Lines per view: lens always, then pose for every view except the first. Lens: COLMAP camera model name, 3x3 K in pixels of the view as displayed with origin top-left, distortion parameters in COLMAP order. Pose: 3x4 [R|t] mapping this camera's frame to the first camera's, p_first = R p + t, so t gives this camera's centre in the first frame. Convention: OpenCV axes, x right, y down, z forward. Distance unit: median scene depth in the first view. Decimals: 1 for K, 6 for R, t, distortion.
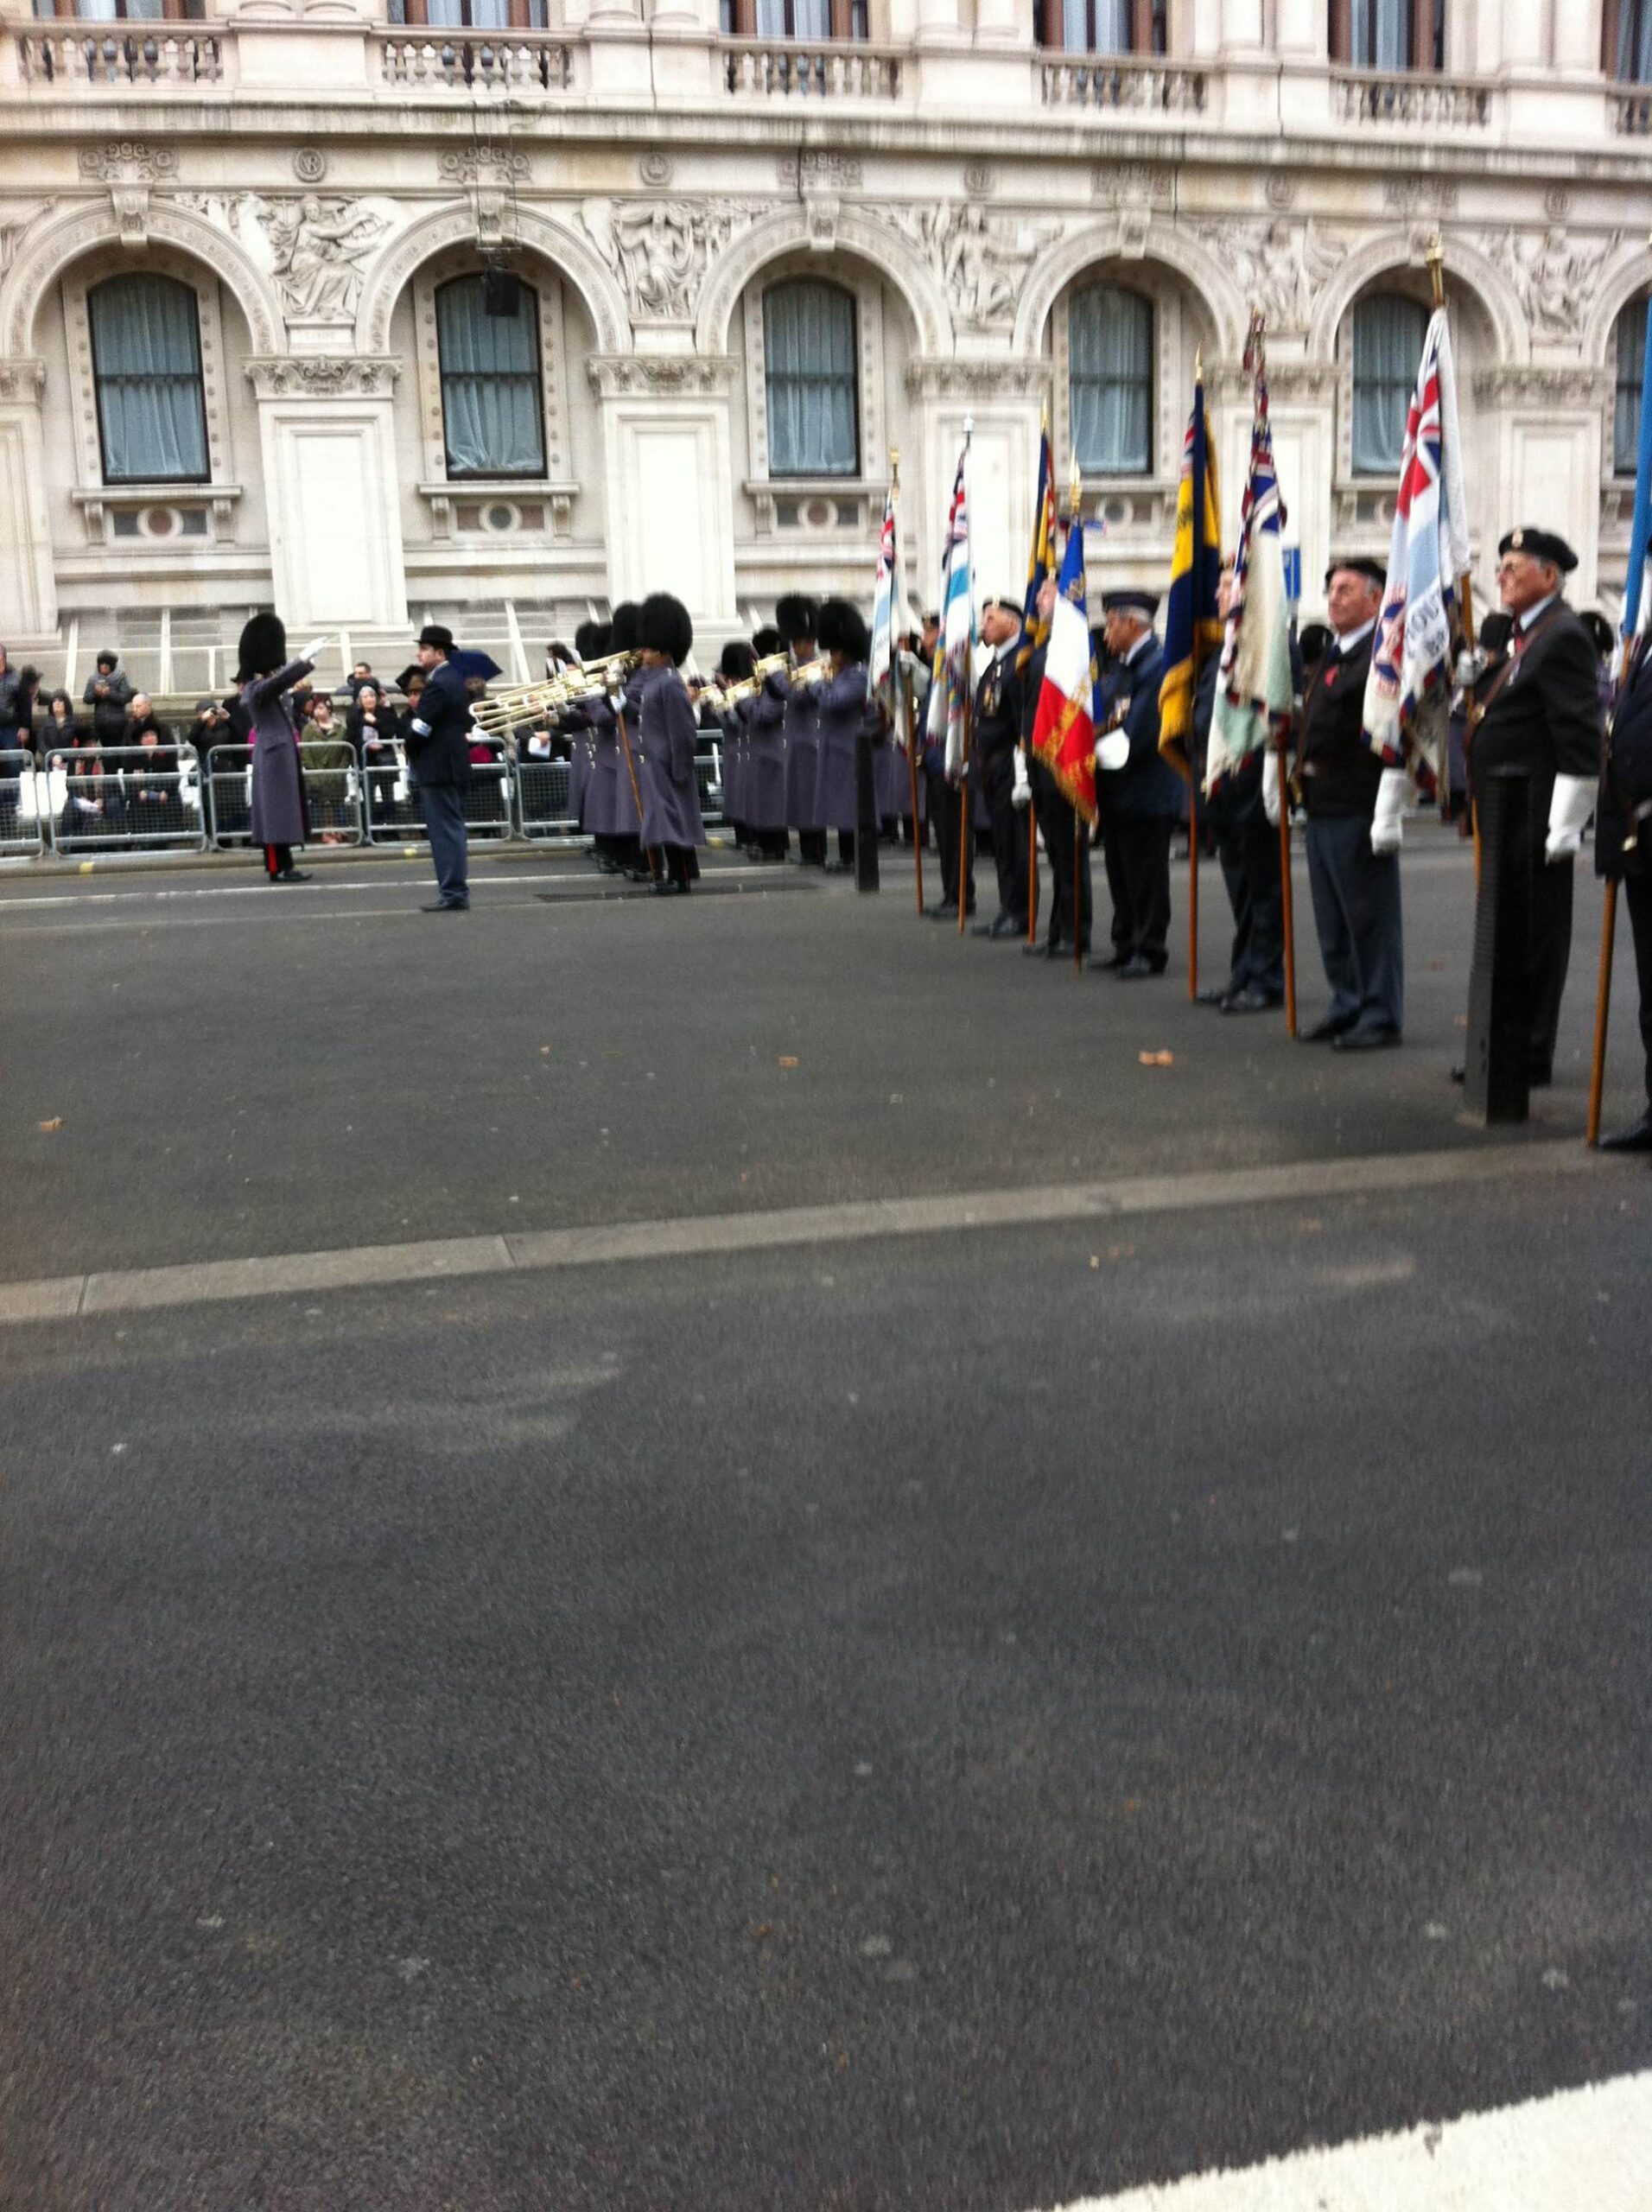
lens RADIAL K [[1849.2, 0, 826.0], [0, 1849.2, 1106.0], [0, 0, 1]] dist [-0.053548, -0.006938]
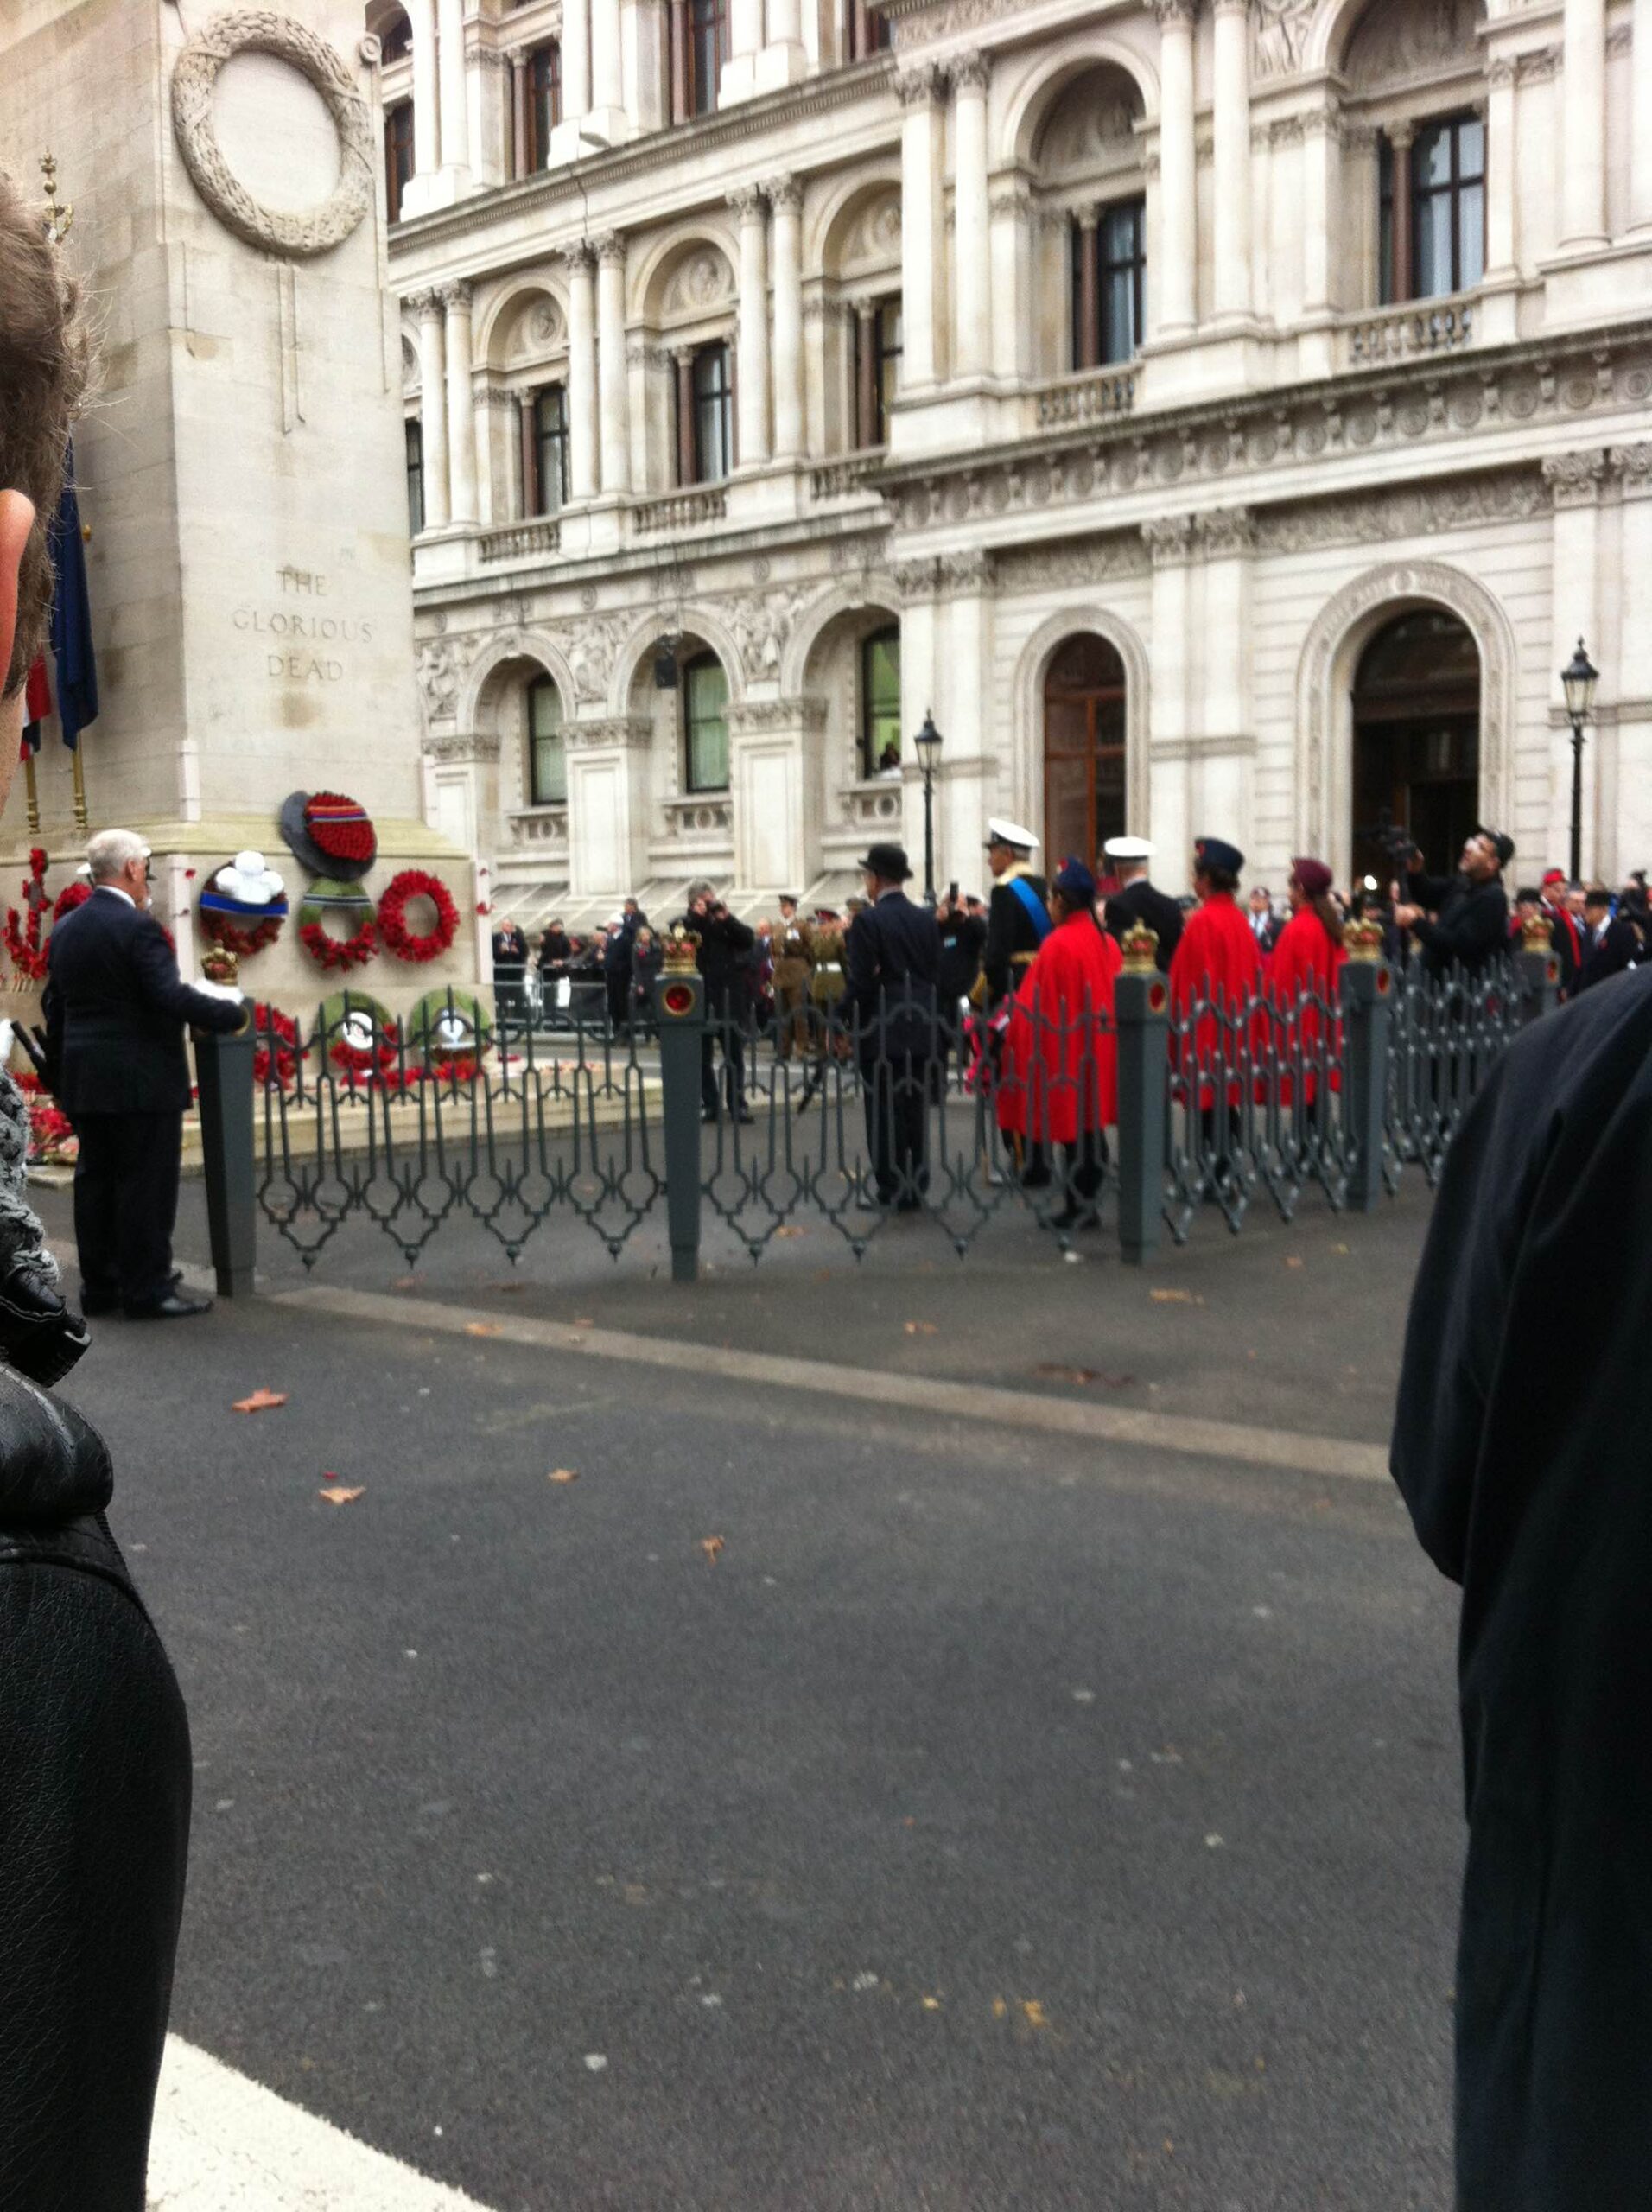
lens RADIAL K [[1821.1, 0, 825.8], [0, 1821.1, 1031.6], [0, 0, 1]] dist [0.065752, -0.181280]
pose [[0.670819, 0.053145, -0.739714, 1.022359], [-0.171300, 0.981560, -0.084825, -0.067084], [0.721566, 0.183616, 0.667553, 0.189712]]
